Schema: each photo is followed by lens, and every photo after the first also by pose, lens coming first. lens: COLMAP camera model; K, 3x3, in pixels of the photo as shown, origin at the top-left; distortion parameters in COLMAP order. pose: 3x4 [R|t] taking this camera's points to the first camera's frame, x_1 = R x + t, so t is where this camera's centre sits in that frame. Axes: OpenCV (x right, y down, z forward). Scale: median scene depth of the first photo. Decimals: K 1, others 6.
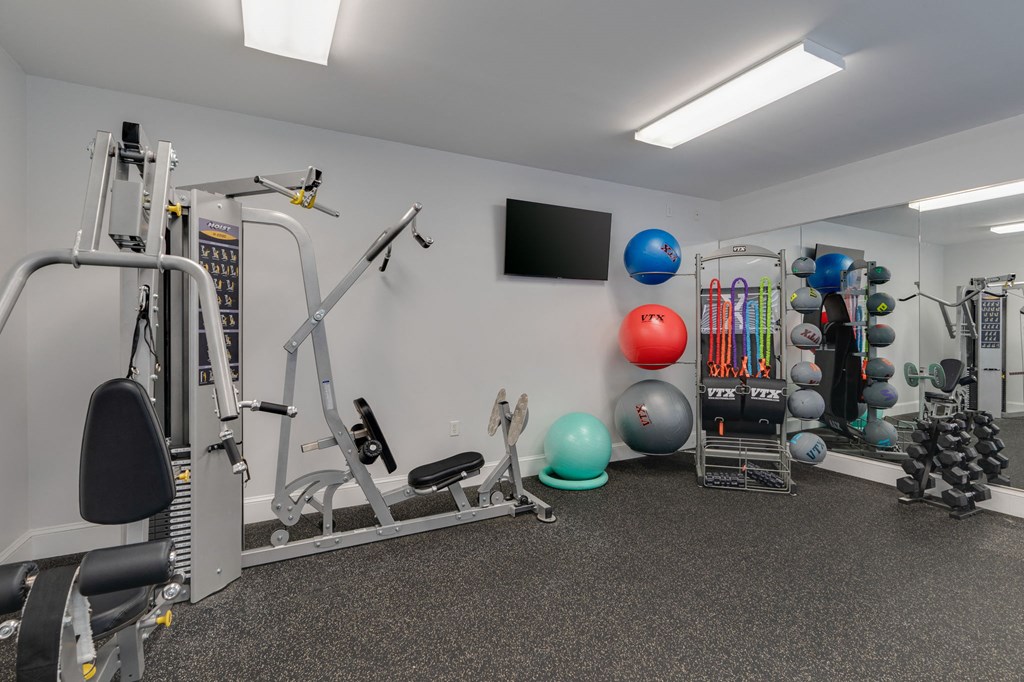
lens RADIAL K [[474.0, 0, 514.3], [0, 474.0, 341.6], [0, 0, 1]] dist [-0.003086, 0.000579]
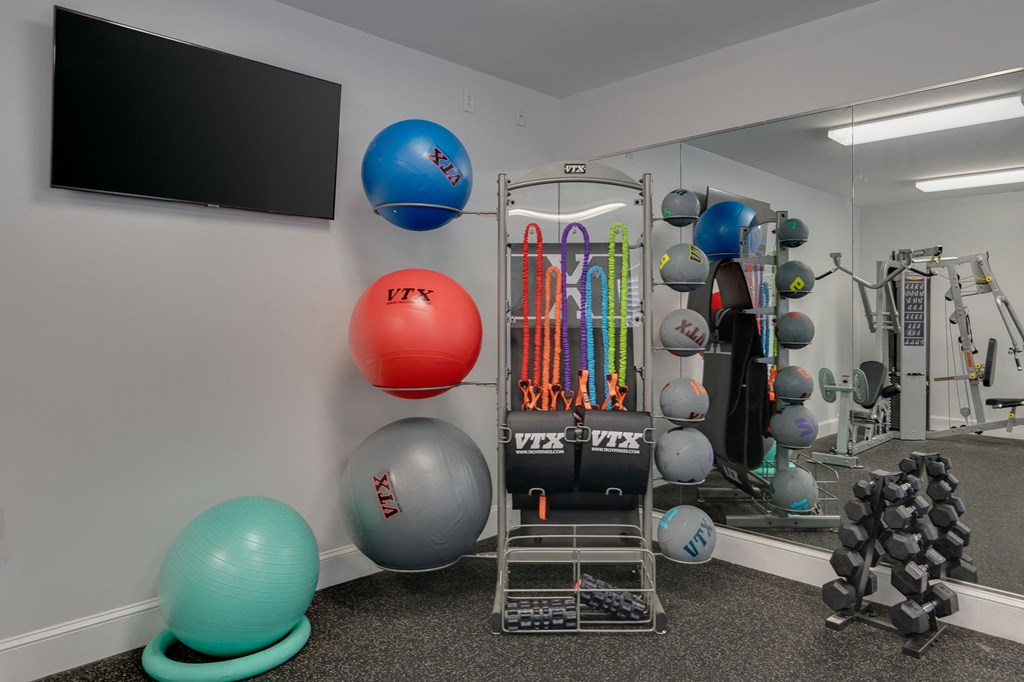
lens RADIAL K [[758.1, 0, 510.6], [0, 758.1, 344.4], [0, 0, 1]] dist [-0.002896, -0.002194]
pose [[0.952727, -0.005341, 0.303781, 0.145535], [0.002367, 0.999946, 0.010156, -0.006538], [-0.303819, -0.008957, 0.952688, 0.205836]]
